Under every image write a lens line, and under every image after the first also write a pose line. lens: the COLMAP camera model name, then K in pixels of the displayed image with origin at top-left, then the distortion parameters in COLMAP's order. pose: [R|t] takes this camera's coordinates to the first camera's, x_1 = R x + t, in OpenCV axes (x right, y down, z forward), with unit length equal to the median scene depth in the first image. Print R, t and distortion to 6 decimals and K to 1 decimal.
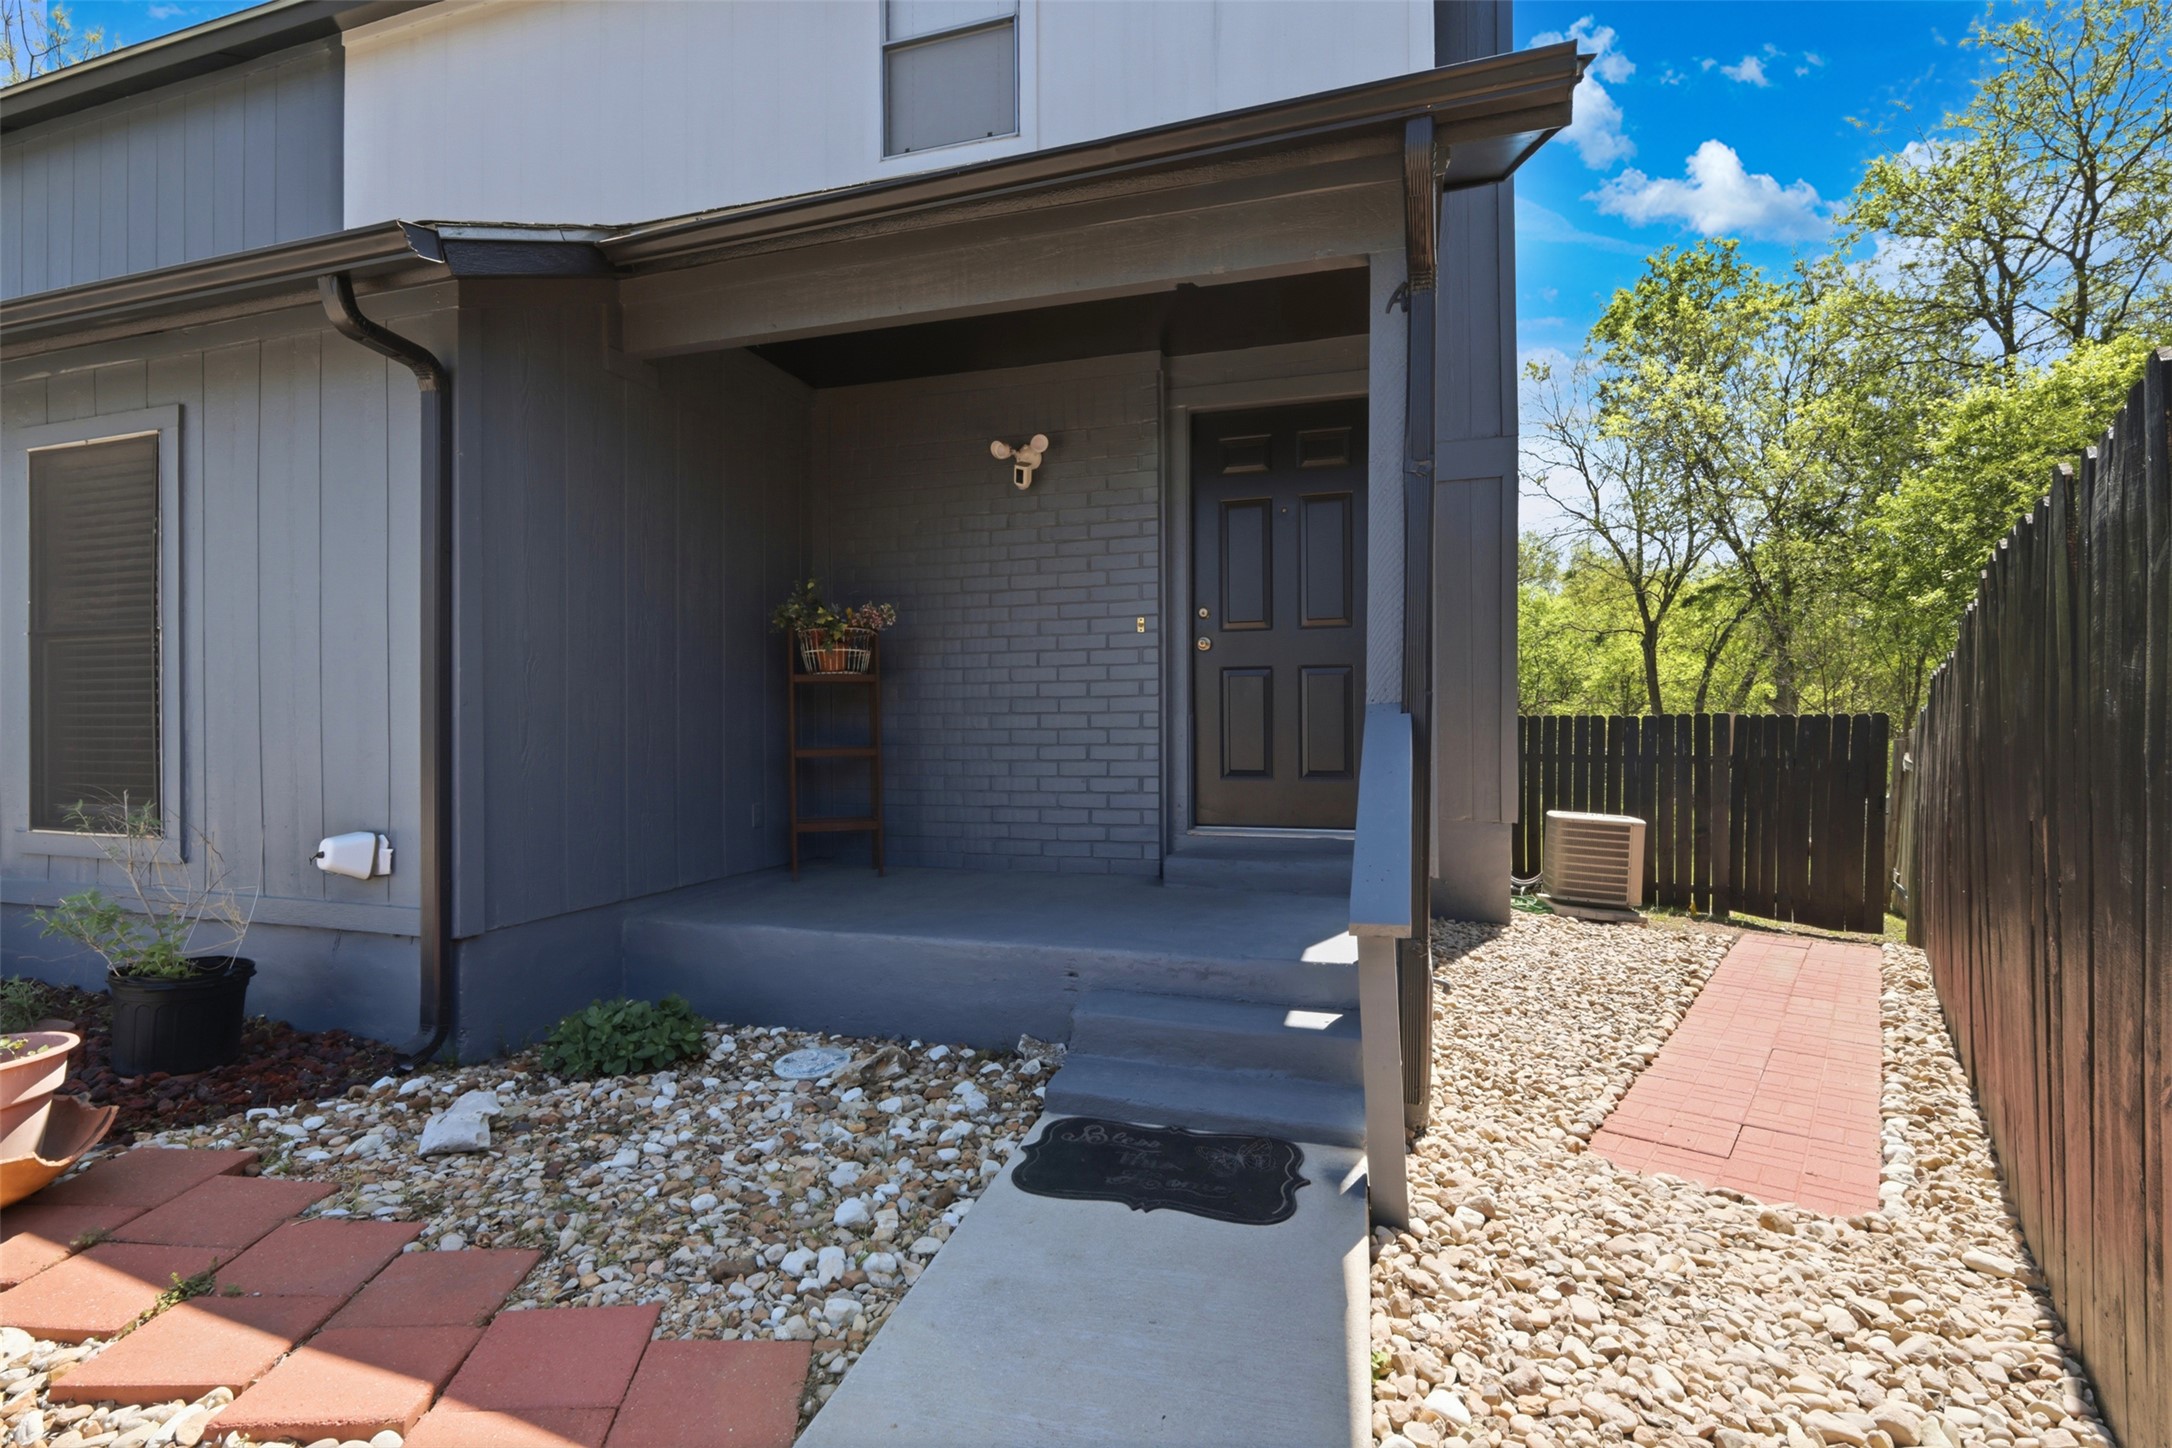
lens RADIAL K [[1010.2, 0, 1091.0], [0, 1010.2, 728.9], [0, 0, 1]] dist [-0.010266, 0.002887]
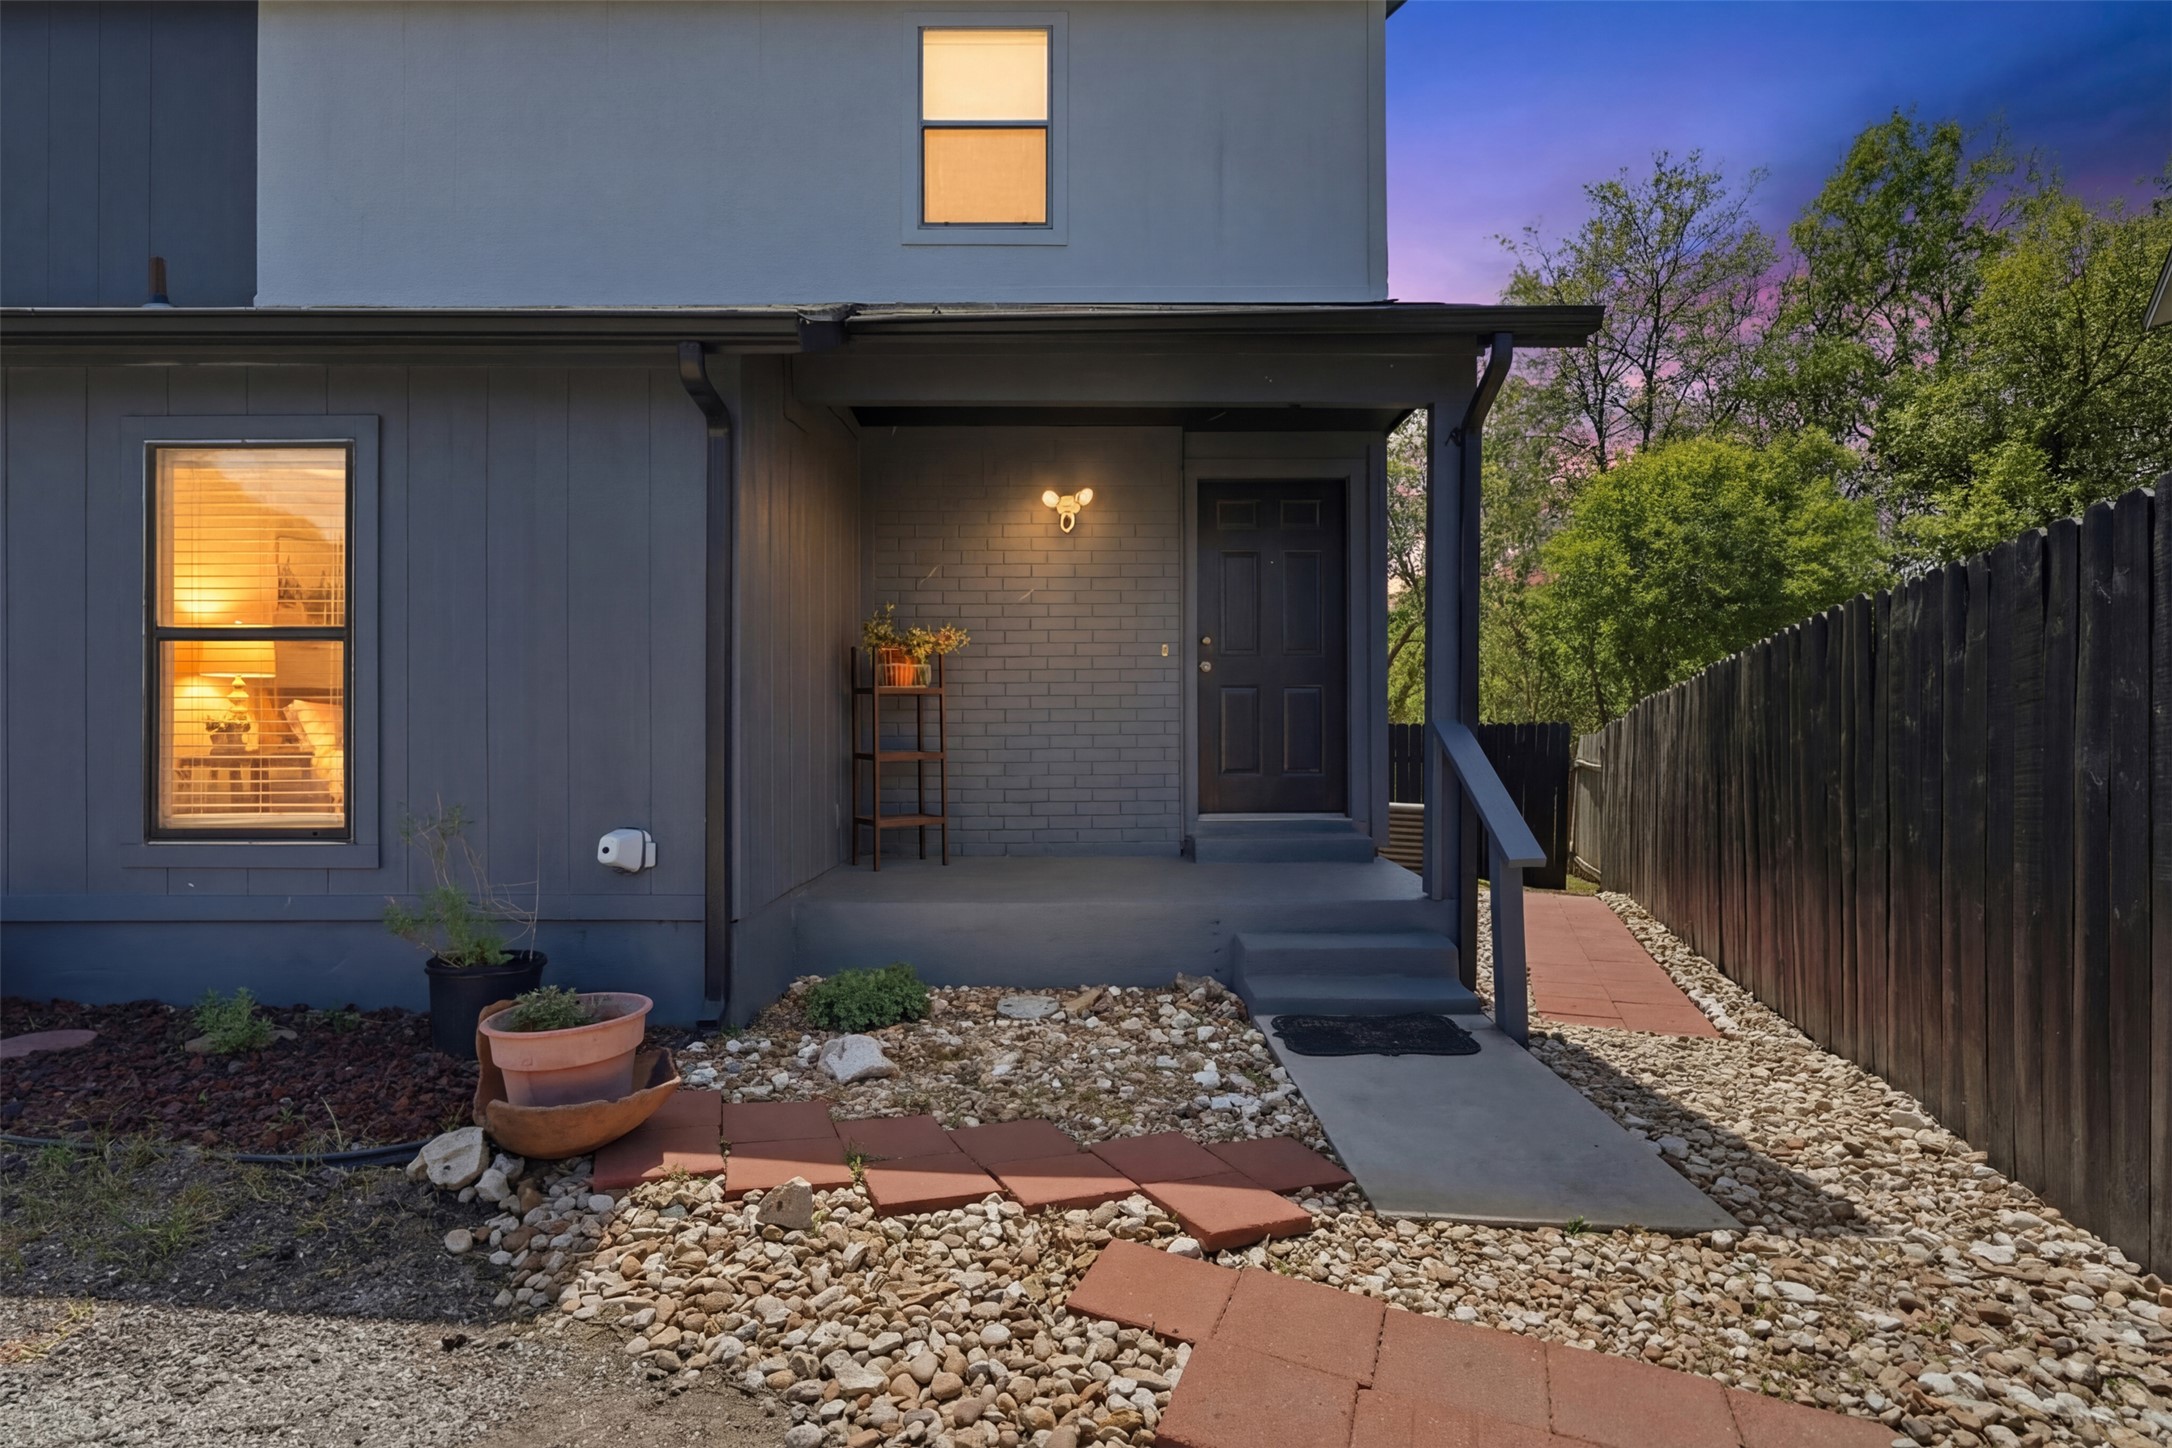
lens RADIAL K [[1010.2, 0, 1107.6], [0, 1010.2, 739.6], [0, 0, 1]] dist [-0.010266, 0.002887]
pose [[0.952962, -0.001950, 0.303085, -0.554770], [0.000626, 0.999990, 0.004465, -0.000311], [-0.303091, -0.004065, 0.952953, -0.208108]]
